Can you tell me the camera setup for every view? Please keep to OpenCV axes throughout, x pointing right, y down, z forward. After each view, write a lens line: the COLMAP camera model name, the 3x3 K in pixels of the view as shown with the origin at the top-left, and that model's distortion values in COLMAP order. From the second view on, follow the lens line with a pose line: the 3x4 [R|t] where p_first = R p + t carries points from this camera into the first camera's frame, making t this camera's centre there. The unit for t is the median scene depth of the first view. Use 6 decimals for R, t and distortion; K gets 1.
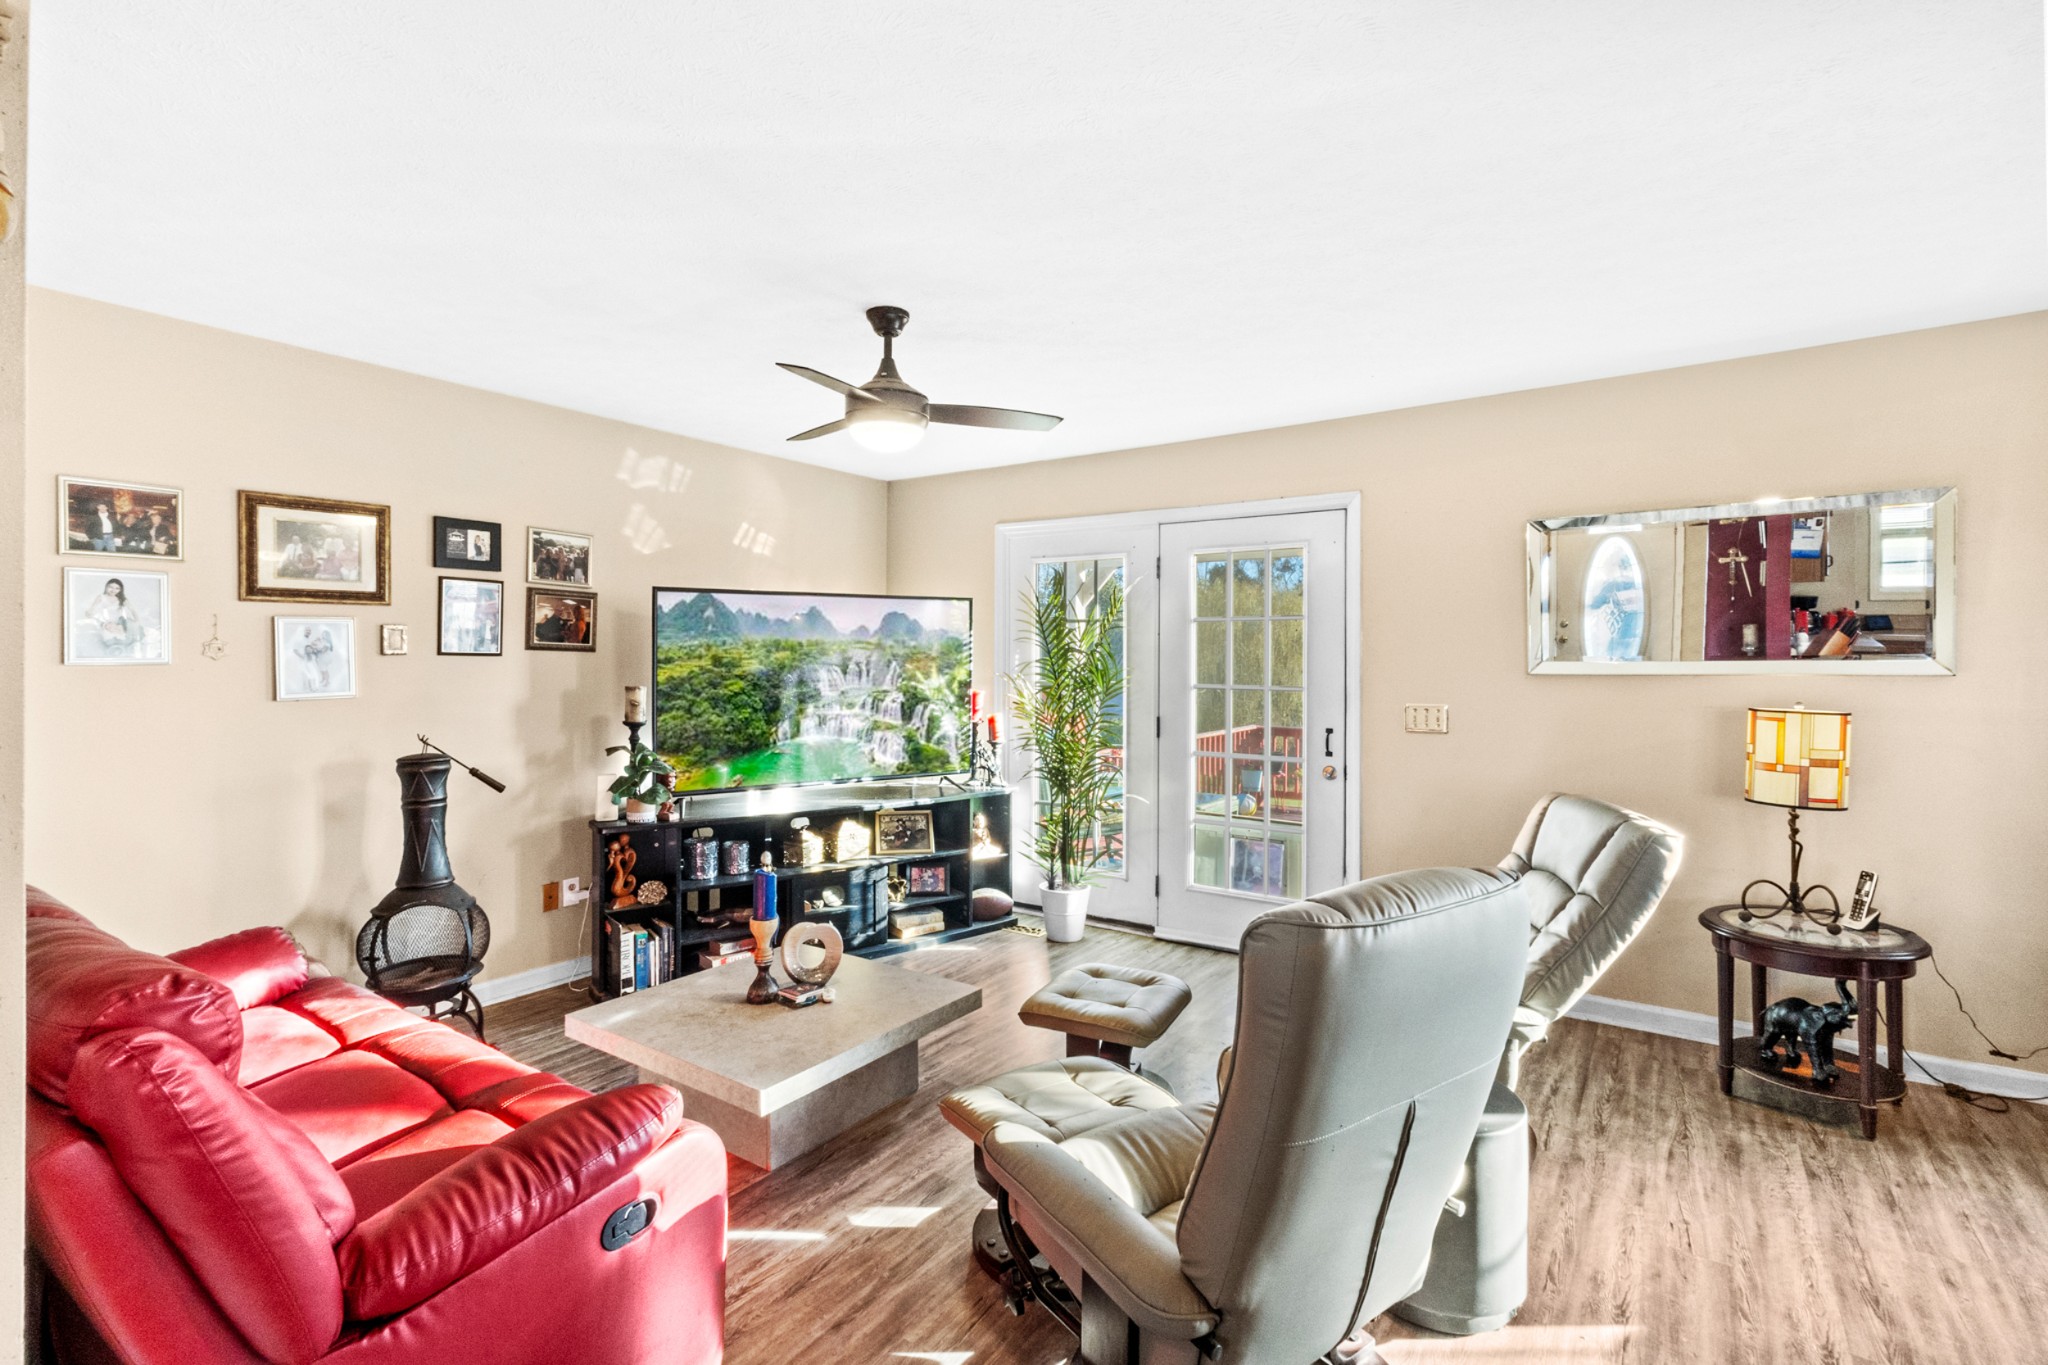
lens RADIAL K [[912.9, 0, 1034.3], [0, 912.9, 643.9], [0, 0, 1]] dist [0.001040, -0.004293]
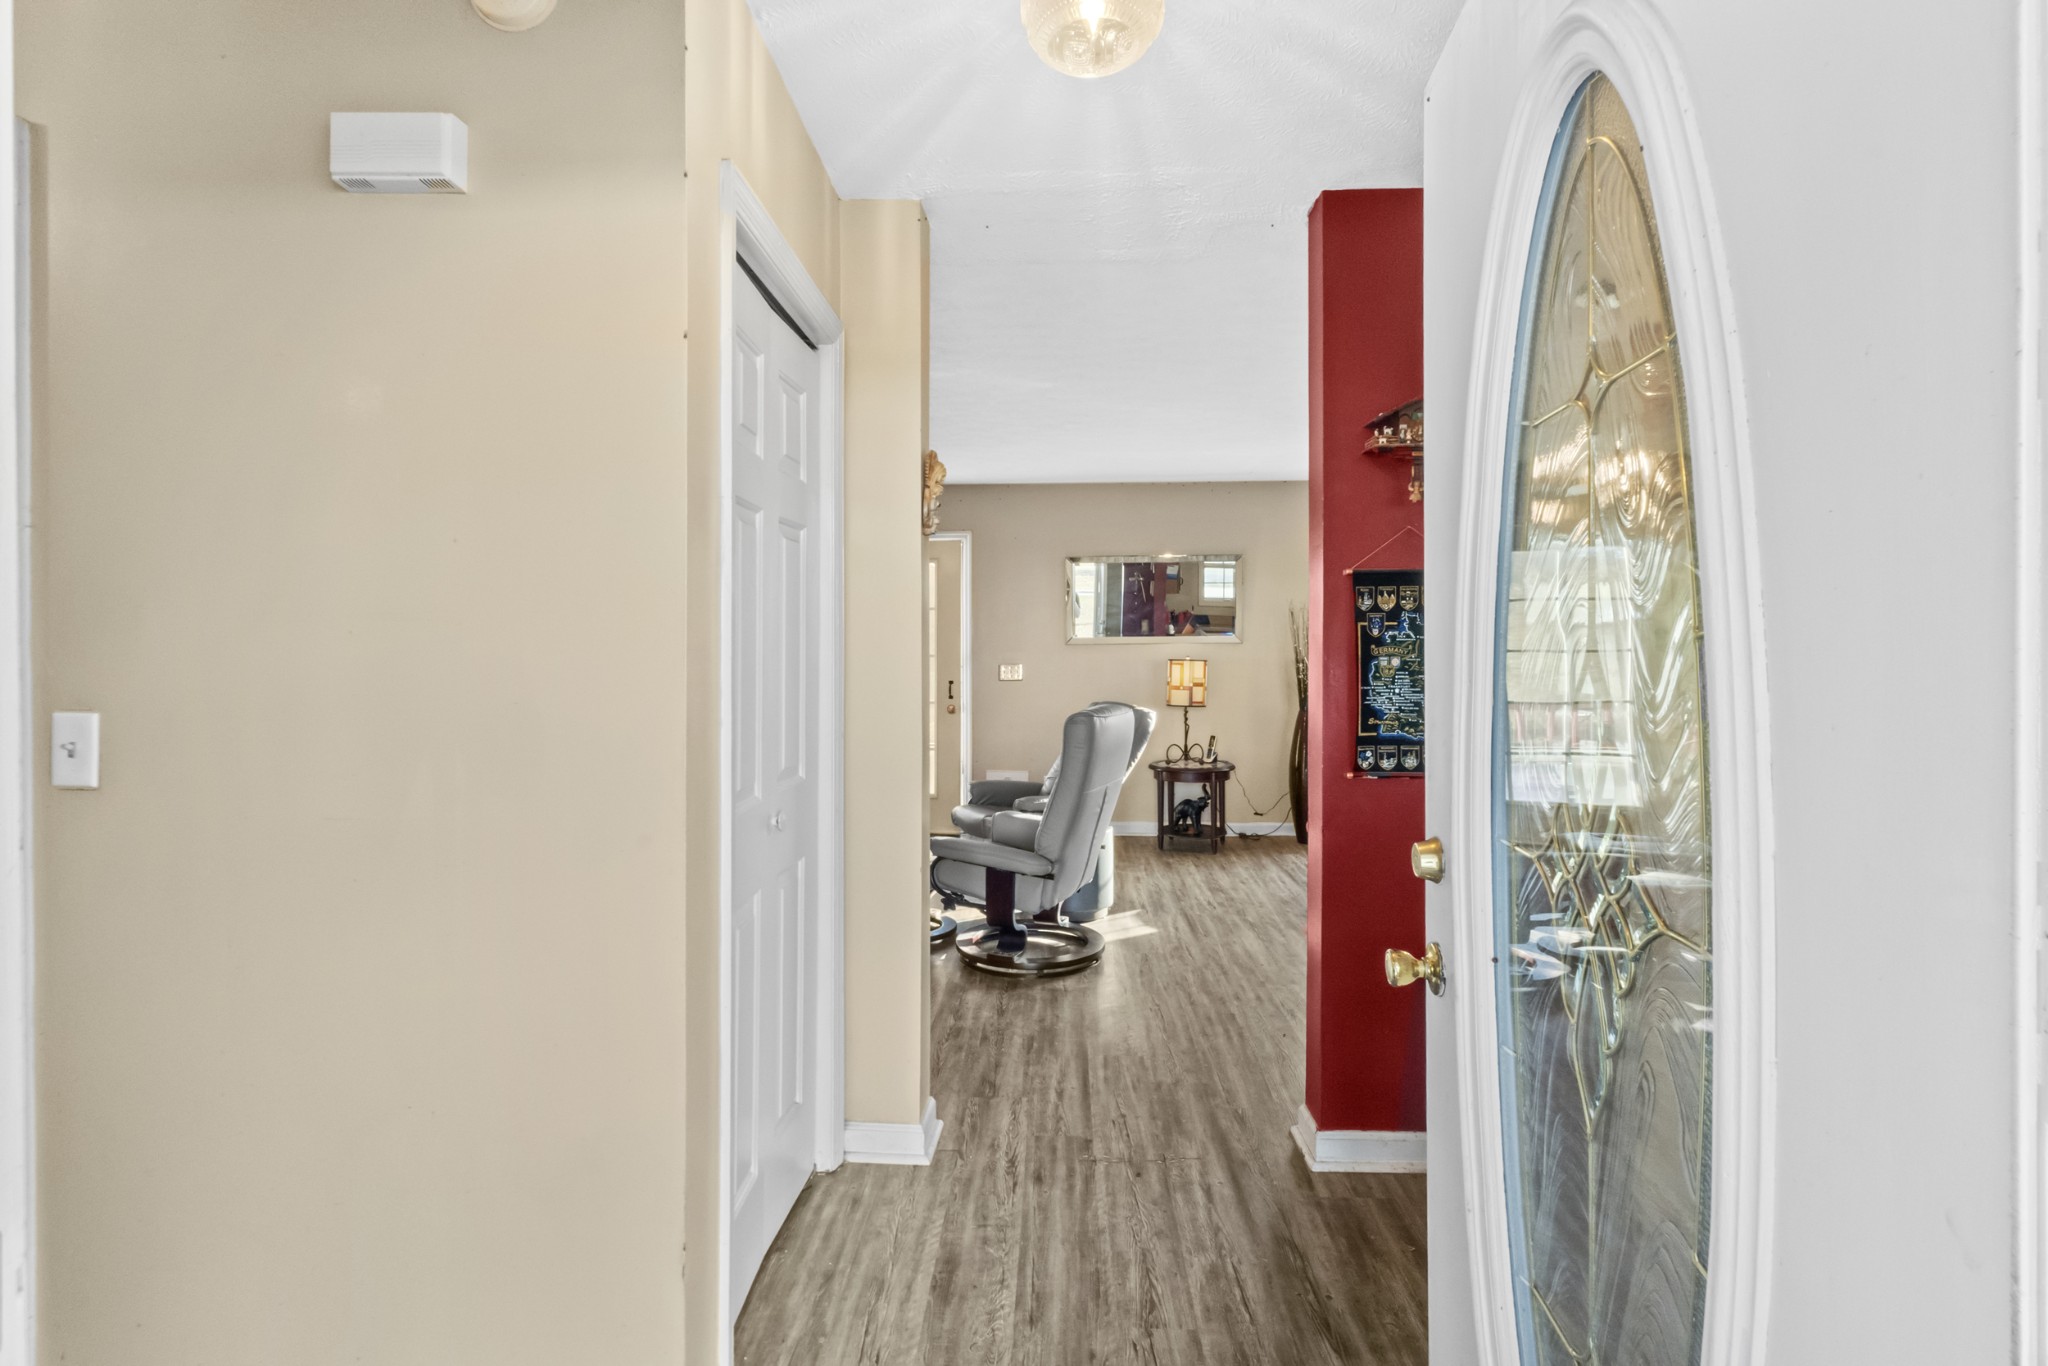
lens RADIAL K [[944.3, 0, 1024.8], [0, 944.3, 648.8], [0, 0, 1]] dist [0.004414, 0.000508]
pose [[0.839934, -0.000927, 0.542688, -0.639720], [-0.007465, 0.999884, 0.013262, 0.022854], [-0.542638, -0.015190, 0.839830, -0.599616]]
